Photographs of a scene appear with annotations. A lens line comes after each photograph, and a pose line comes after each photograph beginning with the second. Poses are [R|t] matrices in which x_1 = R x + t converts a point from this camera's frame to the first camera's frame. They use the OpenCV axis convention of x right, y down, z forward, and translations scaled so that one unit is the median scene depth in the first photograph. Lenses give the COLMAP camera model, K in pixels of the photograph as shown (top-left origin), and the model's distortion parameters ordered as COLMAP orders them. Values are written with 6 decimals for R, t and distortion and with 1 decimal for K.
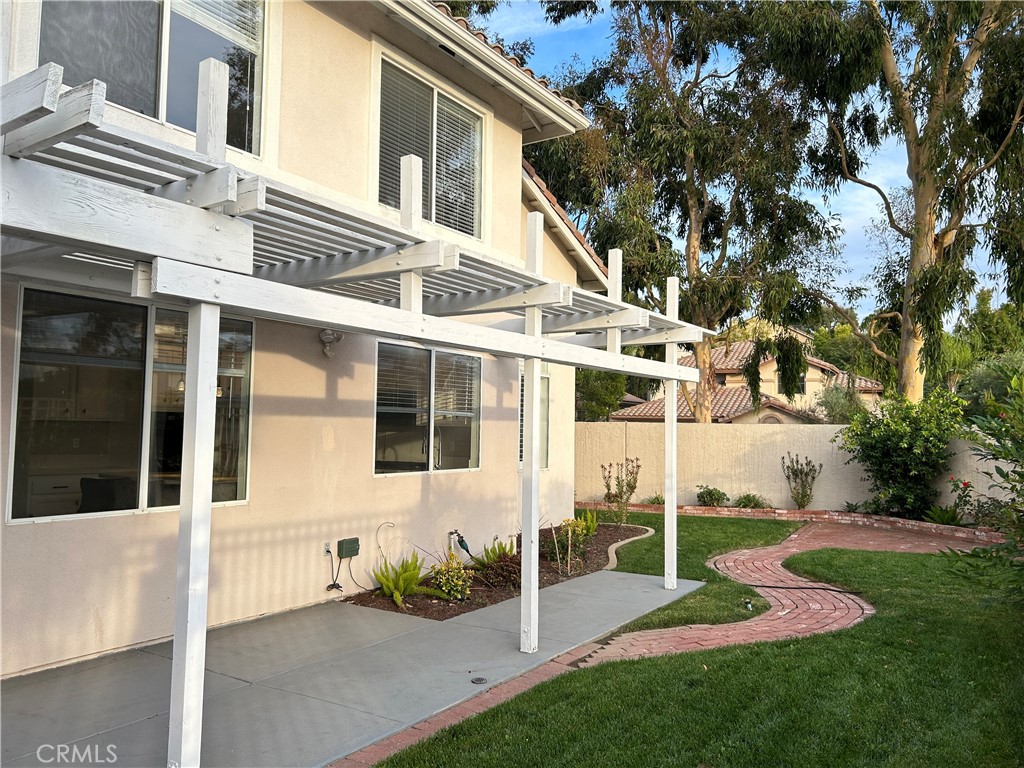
lens RADIAL K [[765.8, 0, 512.0], [0, 765.8, 384.0], [0, 0, 1]] dist [0.101690, -0.124492]
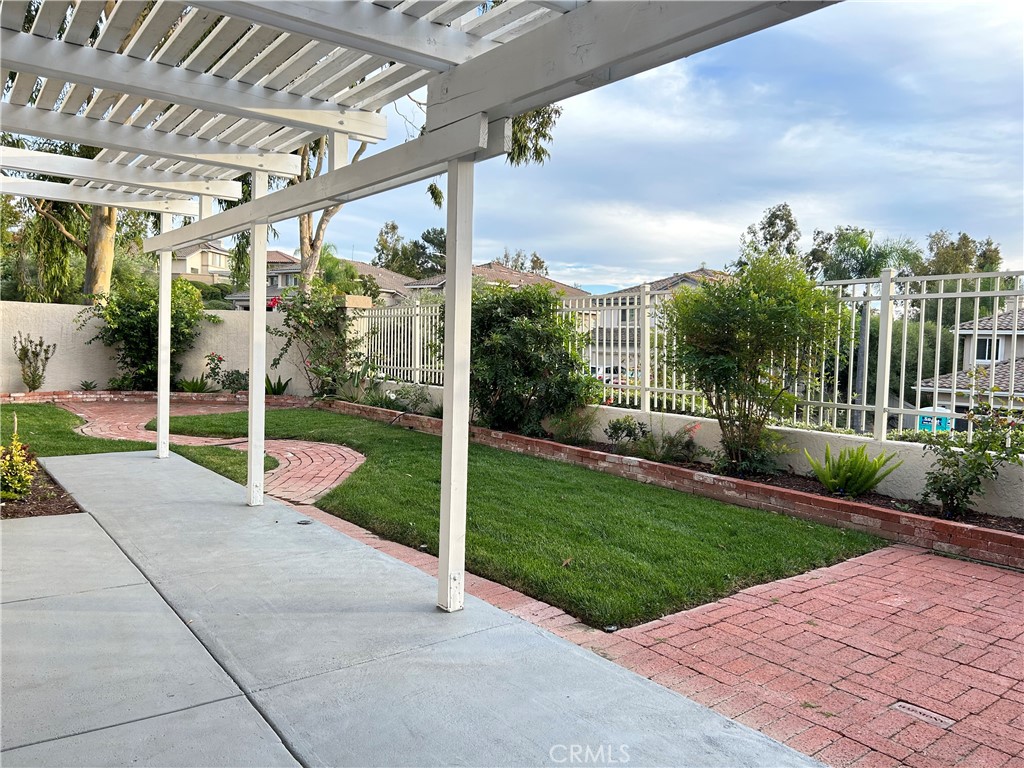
lens RADIAL K [[765.8, 0, 512.0], [0, 765.8, 384.0], [0, 0, 1]] dist [0.101690, -0.124492]
pose [[0.329770, -0.043979, 0.943036, -0.428006], [-0.085772, 0.993387, 0.076320, 0.036779], [-0.940157, -0.106054, 0.323818, 0.177974]]
